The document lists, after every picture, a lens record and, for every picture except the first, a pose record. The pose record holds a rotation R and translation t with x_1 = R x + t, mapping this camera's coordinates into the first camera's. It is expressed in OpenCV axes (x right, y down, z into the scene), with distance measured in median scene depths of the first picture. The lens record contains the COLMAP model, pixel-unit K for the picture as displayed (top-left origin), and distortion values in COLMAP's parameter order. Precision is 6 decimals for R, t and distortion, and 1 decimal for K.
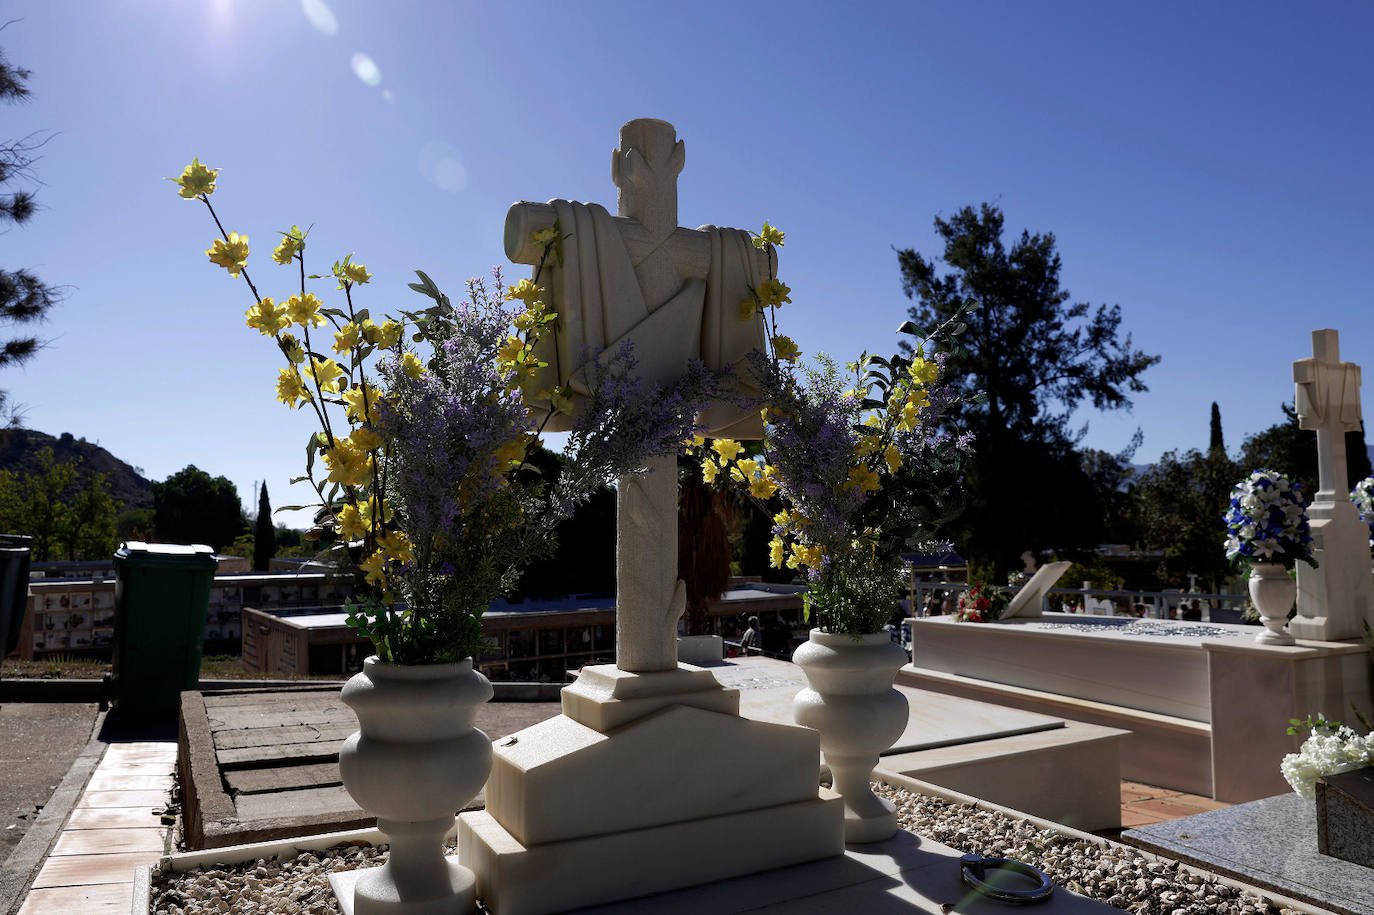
lens RADIAL K [[1287.8, 0, 687.0], [0, 1287.8, 457.5], [0, 0, 1]] dist [-0.002576, -0.000027]
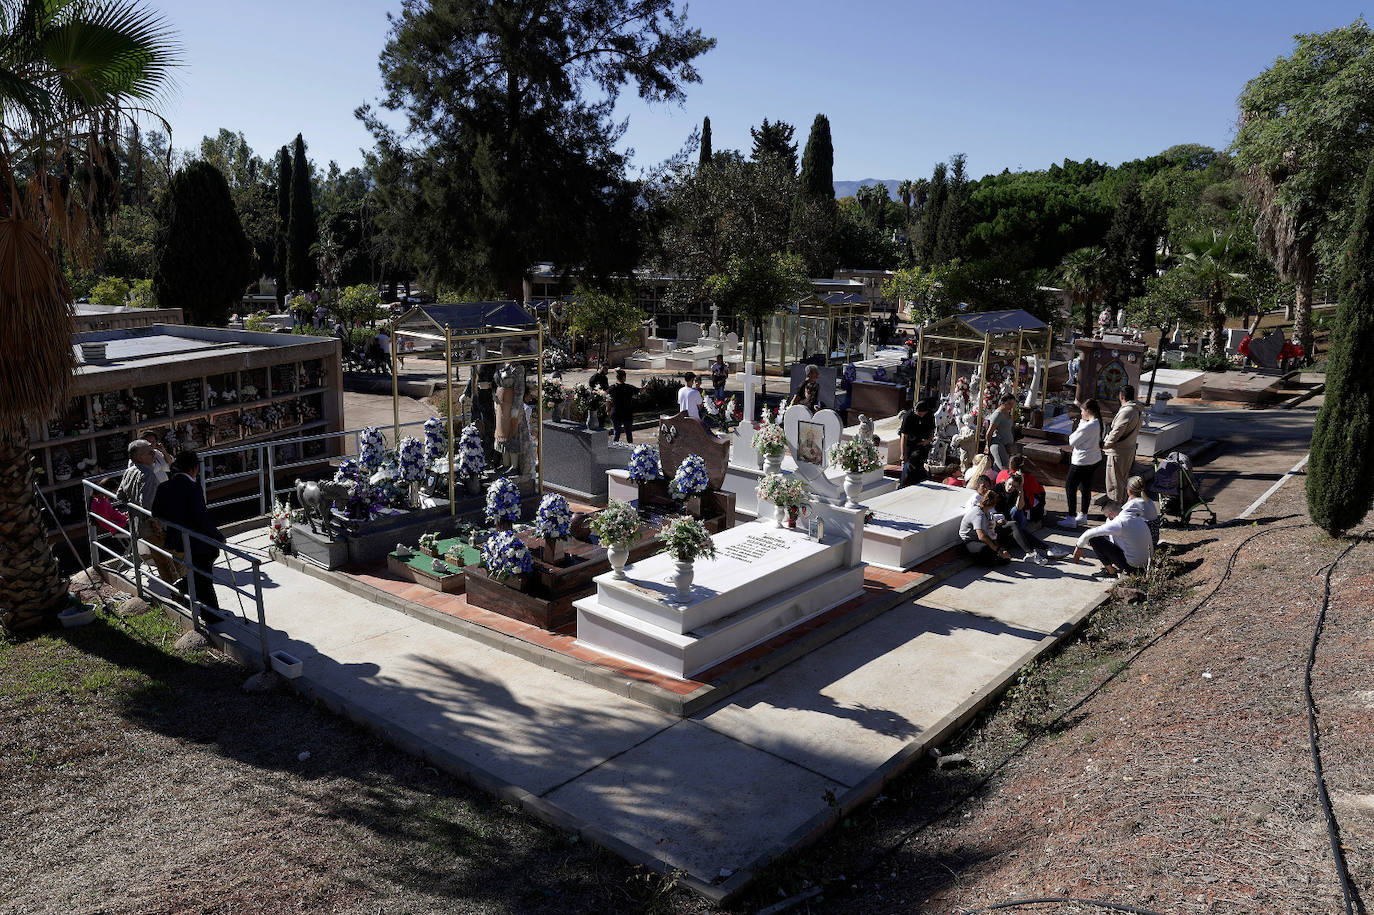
lens RADIAL K [[985.8, 0, 687.0], [0, 985.8, 457.5], [0, 0, 1]] dist [-0.087825, 0.001358]
pose [[0.872598, -0.065704, 0.484000, 0.041754], [-0.074208, 0.961575, 0.264325, 0.013250], [-0.482770, -0.266566, 0.834192, 0.436219]]
